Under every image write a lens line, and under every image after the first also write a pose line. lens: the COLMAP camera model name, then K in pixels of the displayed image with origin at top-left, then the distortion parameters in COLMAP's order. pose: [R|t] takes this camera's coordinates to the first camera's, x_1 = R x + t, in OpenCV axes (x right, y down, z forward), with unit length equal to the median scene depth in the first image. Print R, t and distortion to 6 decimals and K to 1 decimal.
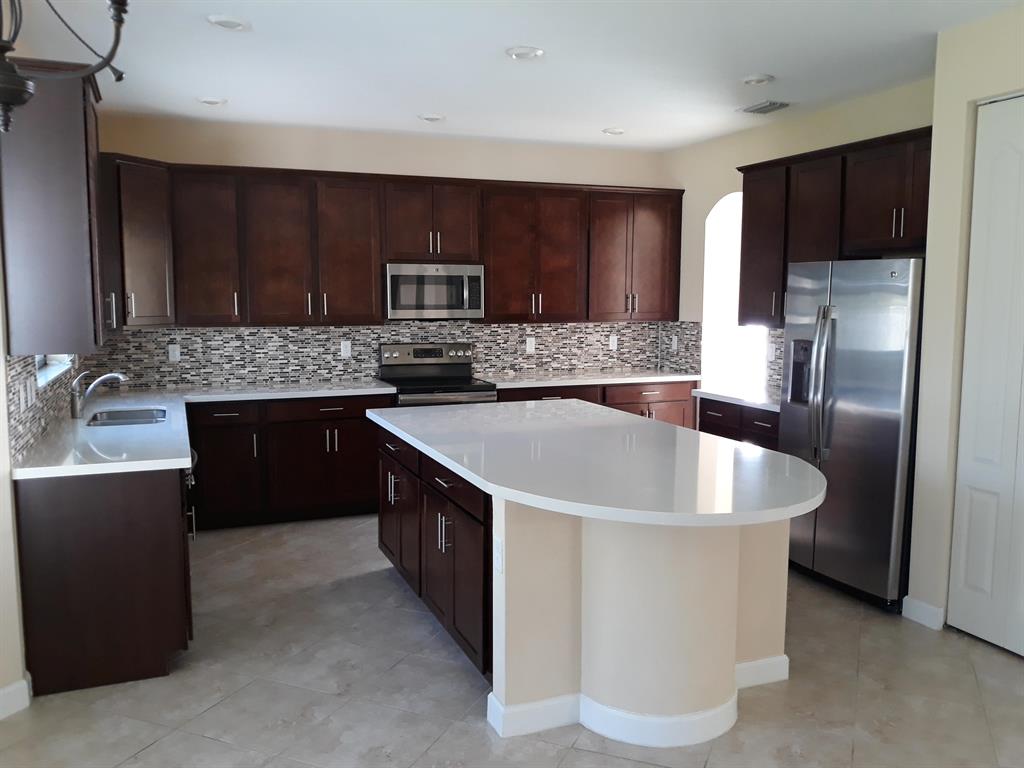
lens RADIAL K [[850.2, 0, 509.5], [0, 850.2, 368.2], [0, 0, 1]] dist [0.103097, -0.181601]
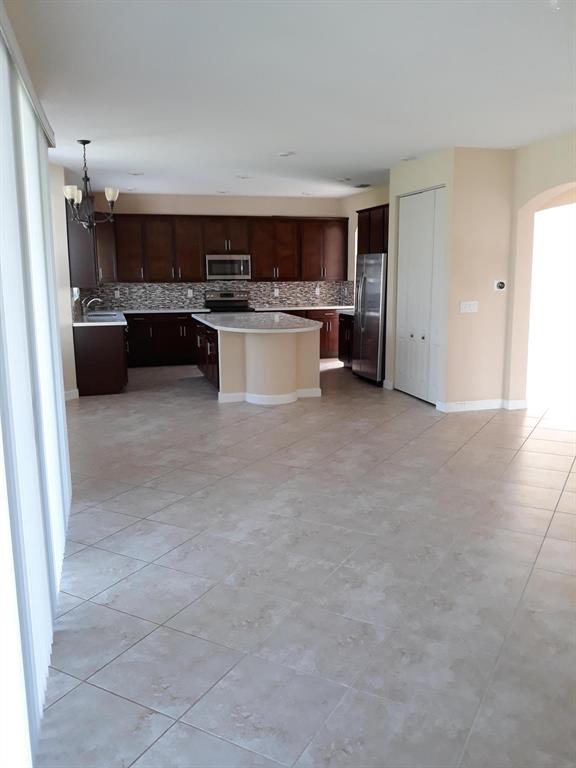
lens RADIAL K [[637.7, 0, 288.0], [0, 637.7, 384.0], [0, 0, 1]] dist [0.103097, -0.181601]
pose [[0.995119, 0.011739, -0.097979, 0.239214], [-0.003033, 0.996069, 0.088530, 0.067606], [0.098633, -0.087801, 0.991243, -0.687051]]
